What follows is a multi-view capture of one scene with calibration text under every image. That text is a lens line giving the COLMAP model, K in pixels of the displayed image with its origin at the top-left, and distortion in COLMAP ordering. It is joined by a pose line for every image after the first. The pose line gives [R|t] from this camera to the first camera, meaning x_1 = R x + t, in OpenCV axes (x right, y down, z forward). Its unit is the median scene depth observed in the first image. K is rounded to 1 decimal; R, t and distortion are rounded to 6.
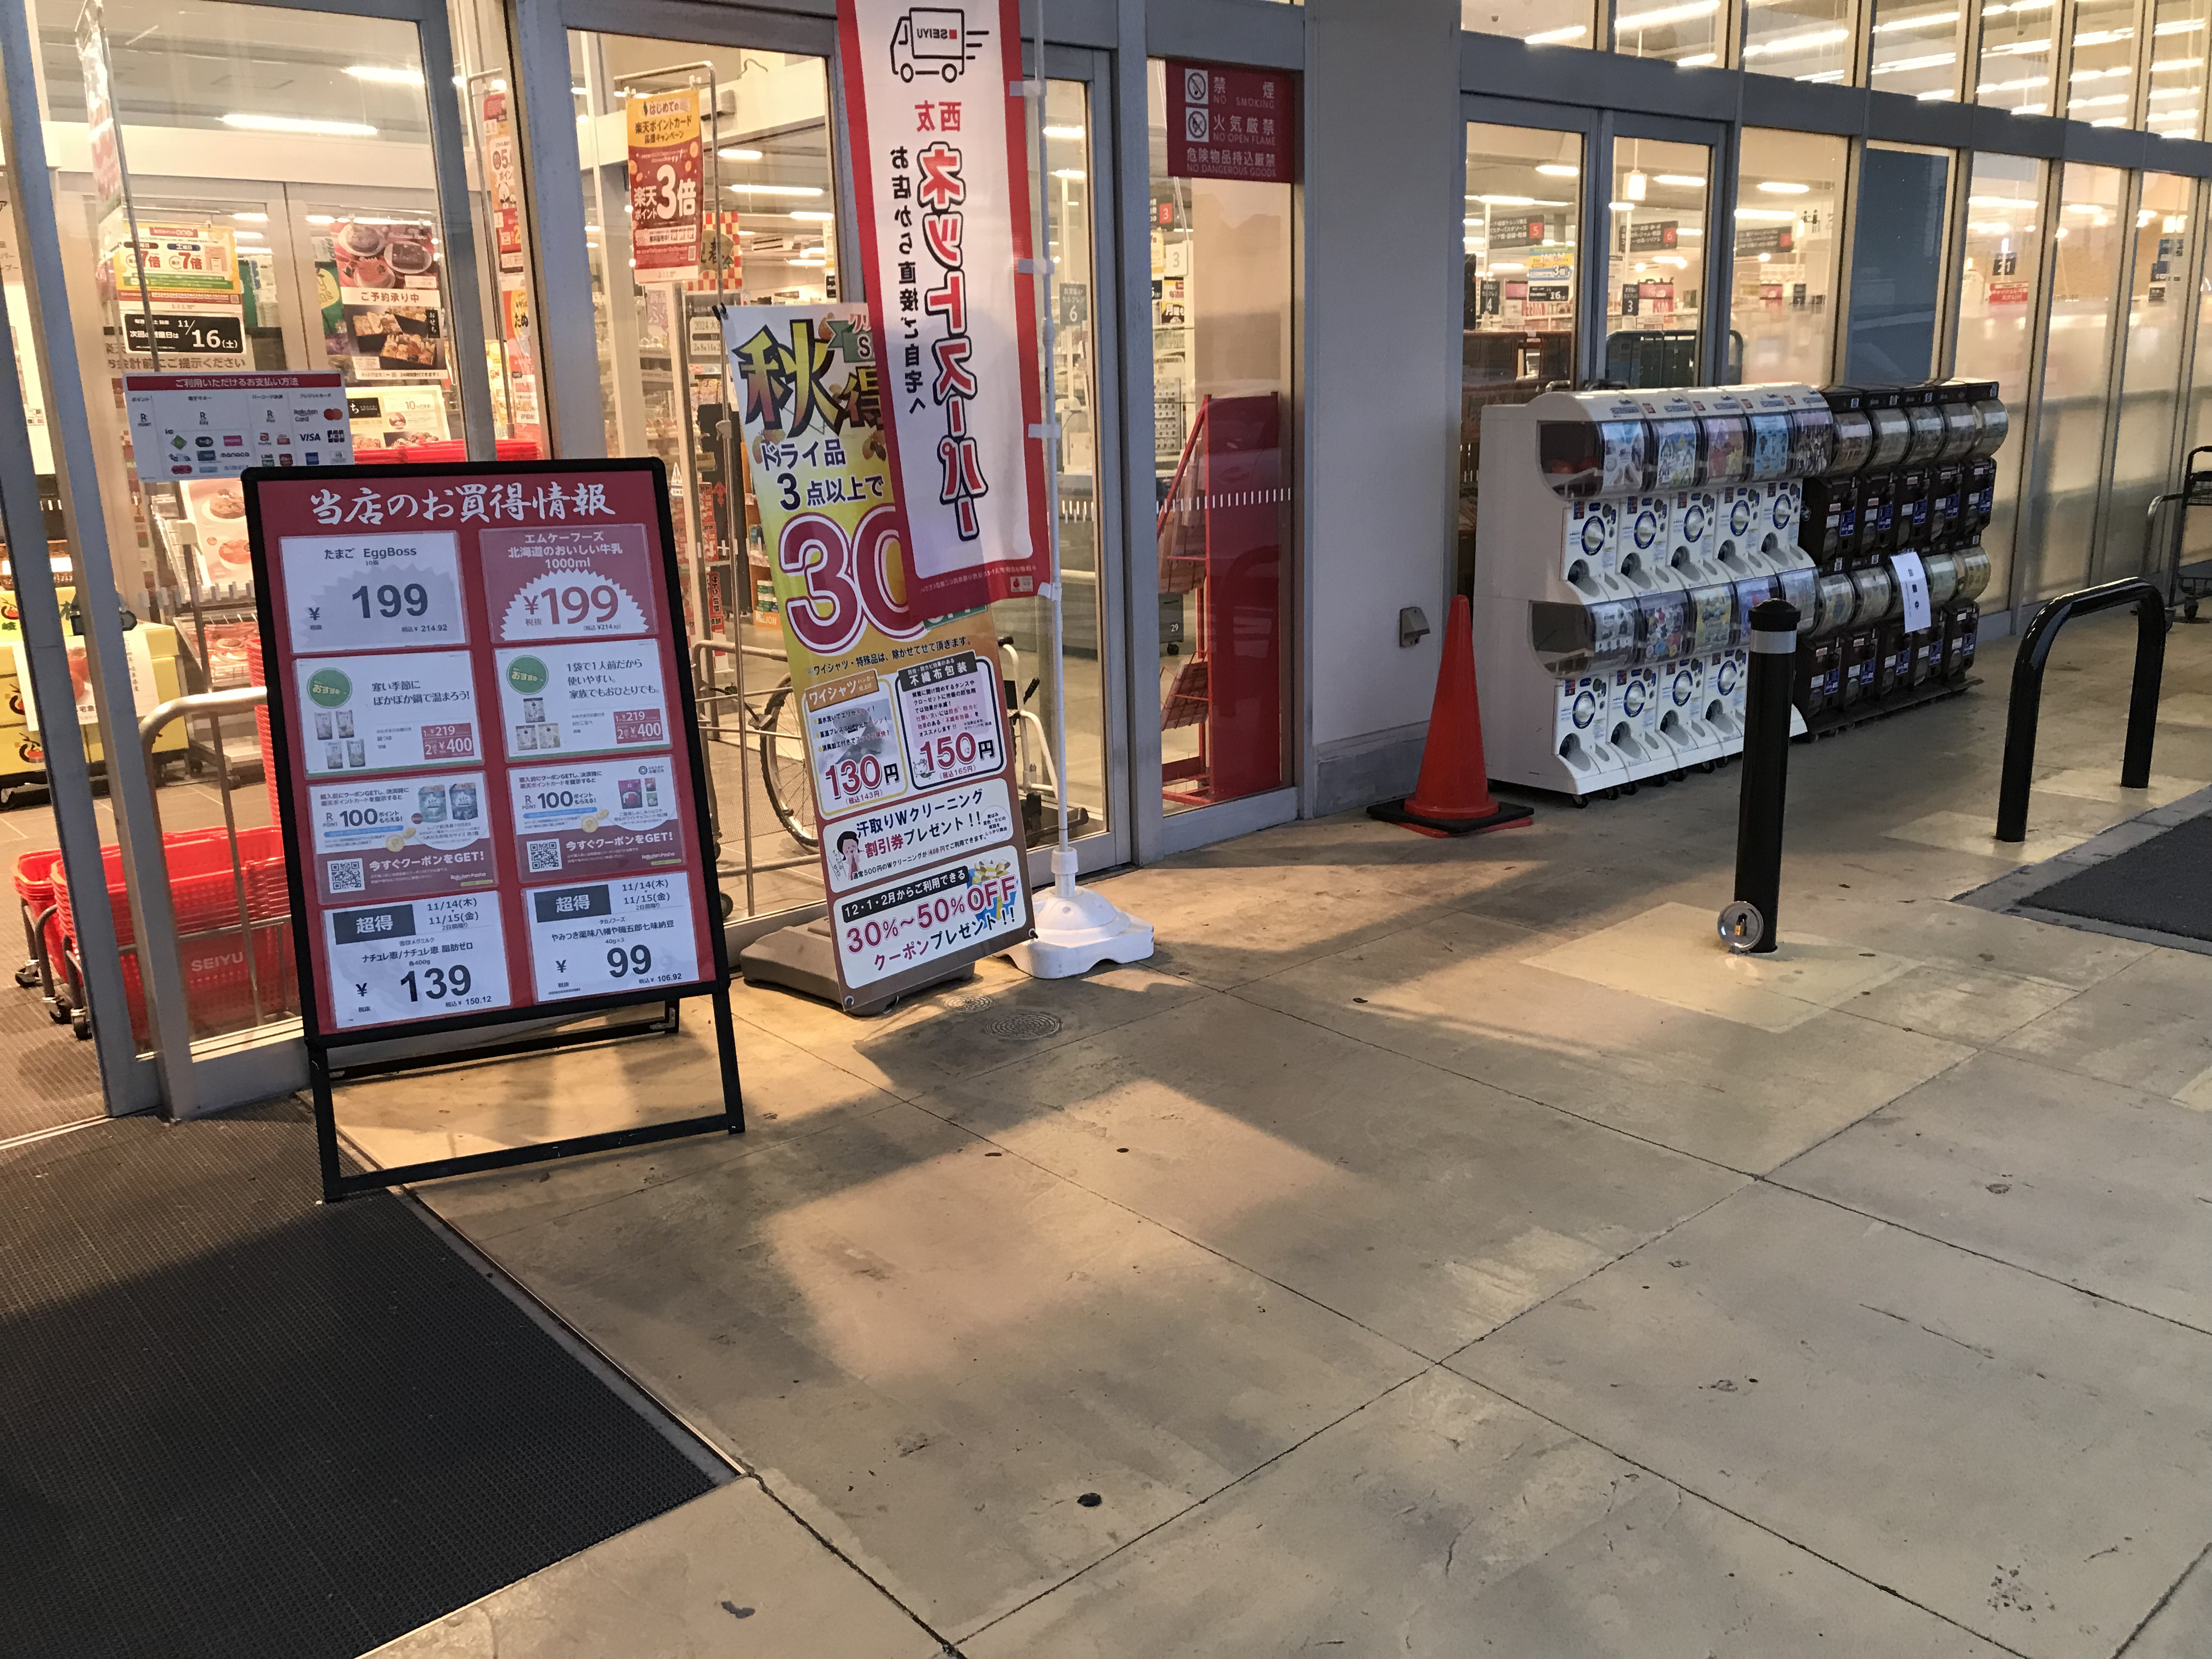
lens RADIAL K [[1804.4, 0, 1099.1], [0, 1804.4, 824.4], [0, 0, 1]] dist [0.046597, -0.045051]
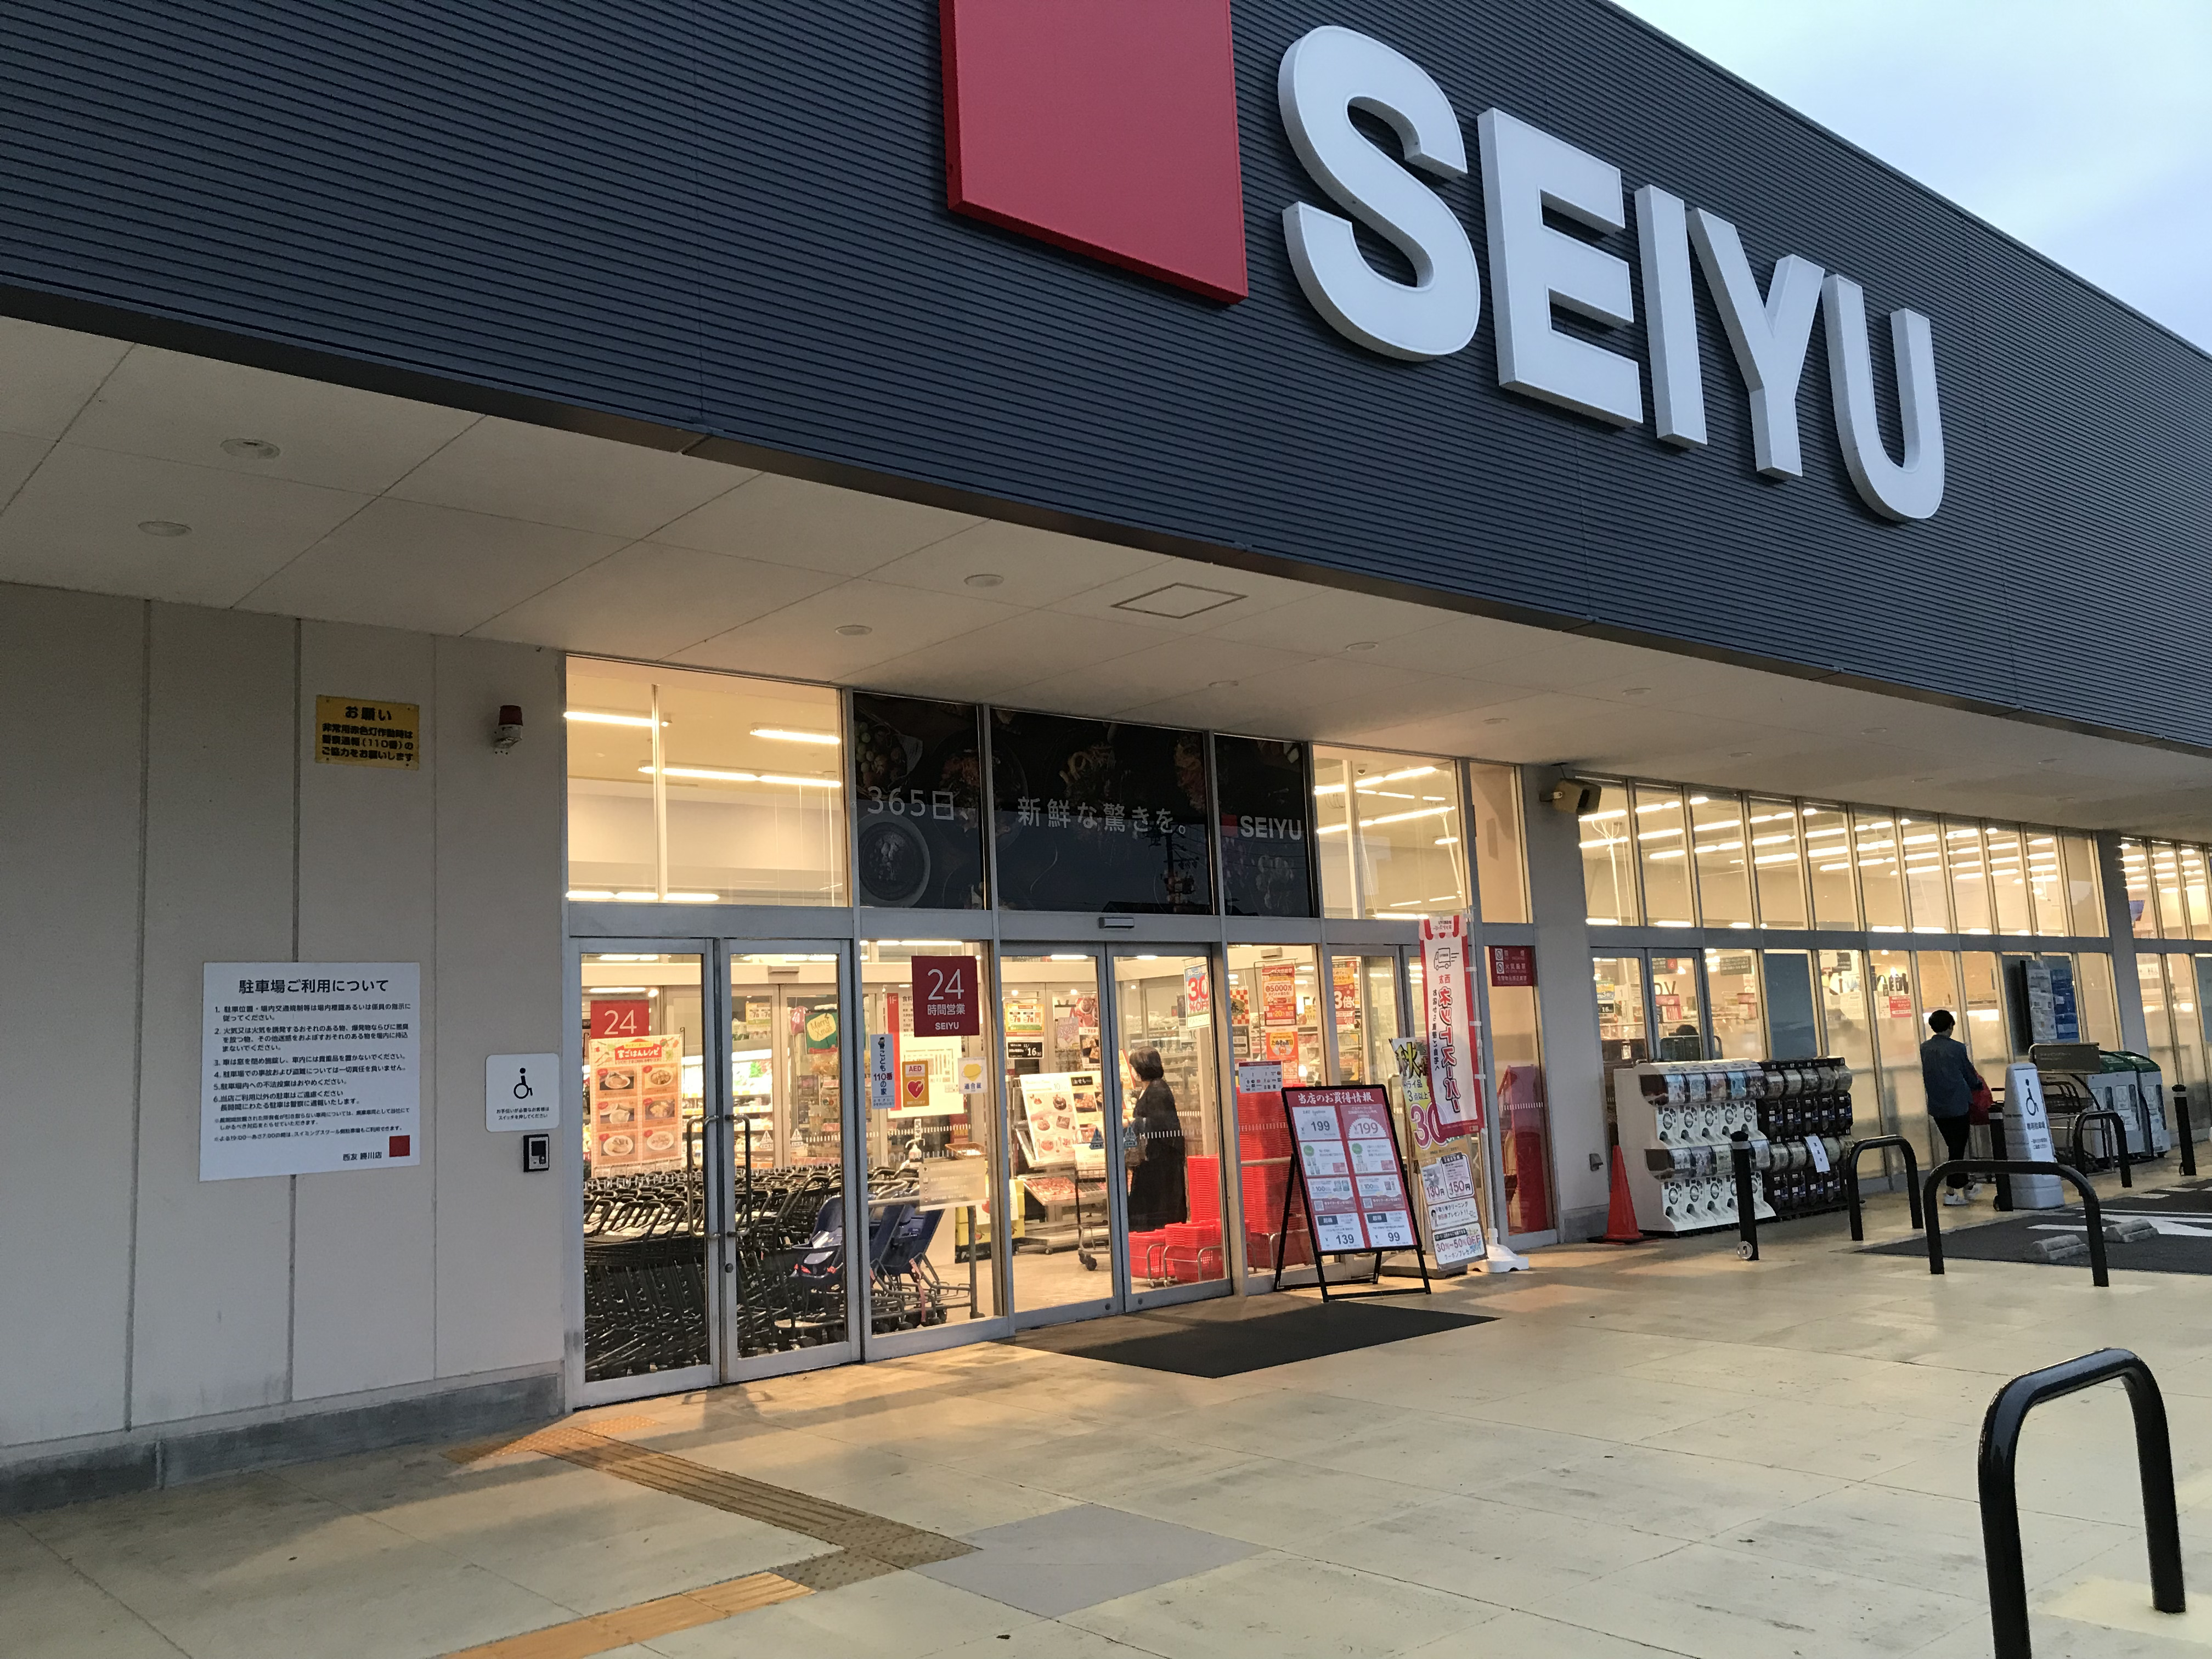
lens RADIAL K [[1804.4, 0, 1096.7], [0, 1804.4, 826.2], [0, 0, 1]] dist [0.046597, -0.045051]
pose [[0.999704, -0.021704, -0.011039, -0.576829], [0.016105, 0.929377, -0.368781, 0.452496], [0.018263, 0.368494, 0.929451, -1.791259]]
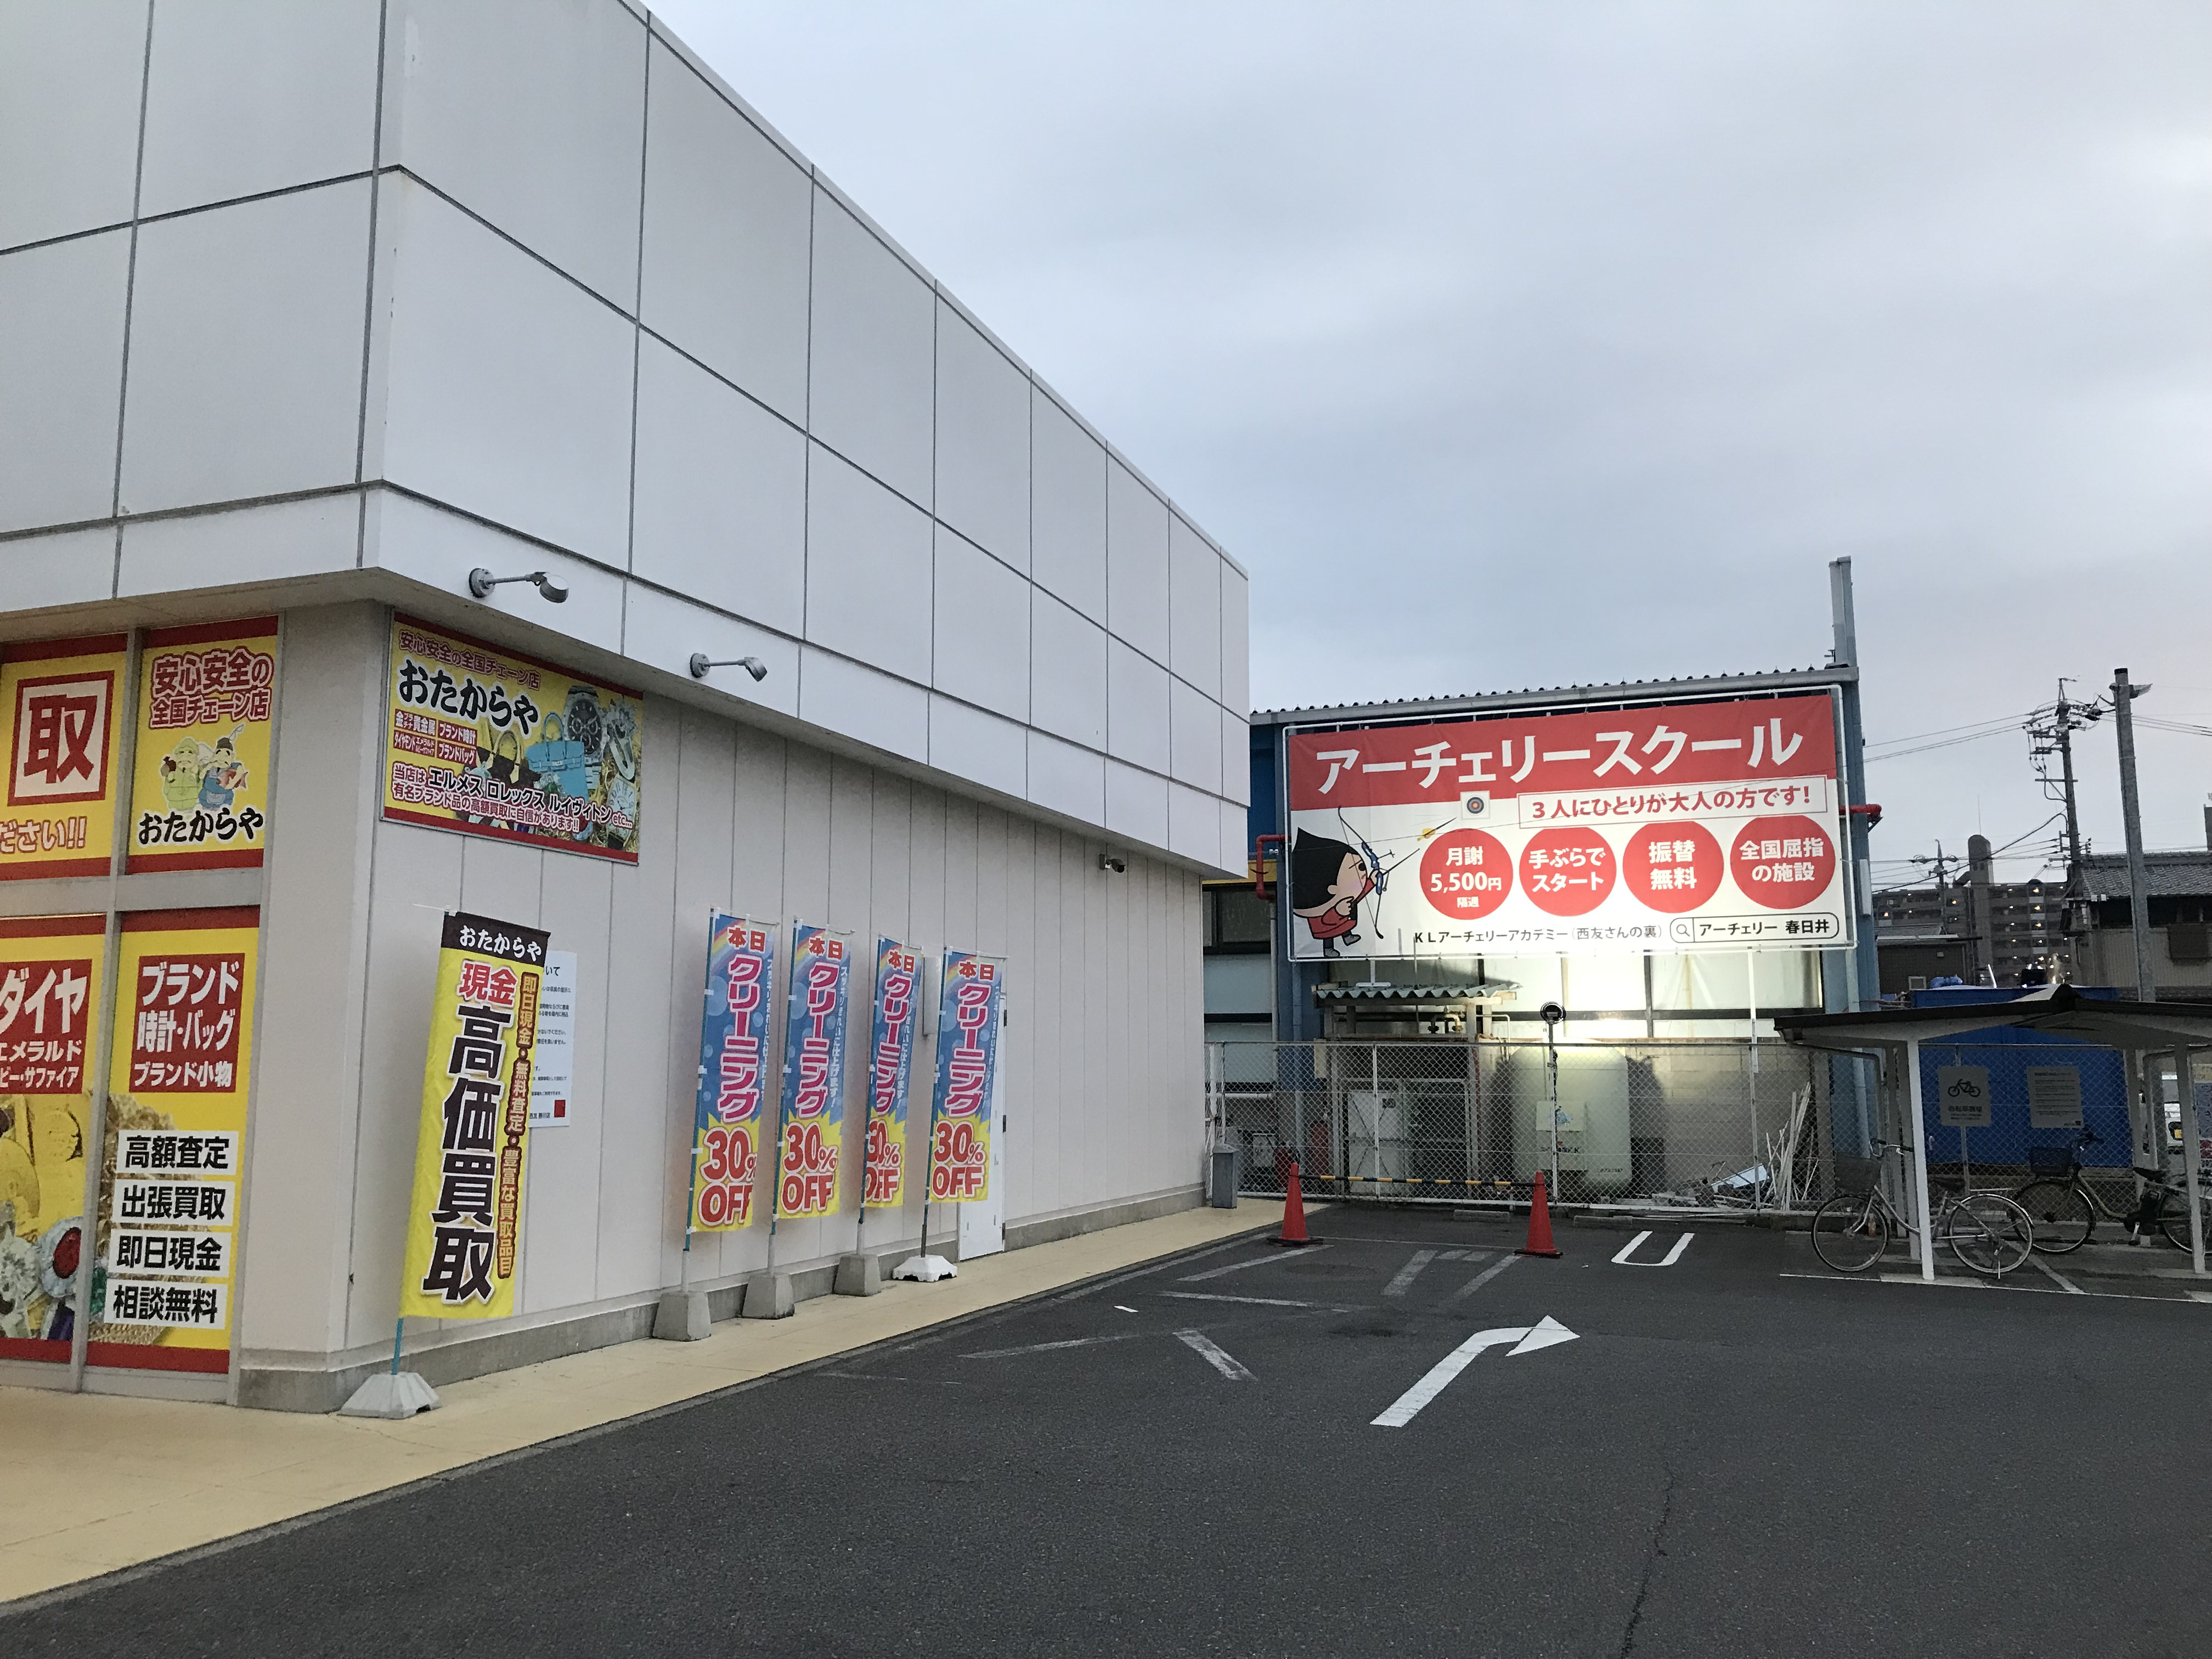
lens RADIAL K [[1804.4, 0, 1088.9], [0, 1804.4, 816.7], [0, 0, 1]] dist [0.046597, -0.045051]
pose [[0.886890, 0.092117, 0.452704, -1.739975], [0.089973, 0.926715, -0.364834, 0.584838], [-0.453135, 0.364299, 0.813606, -2.141376]]
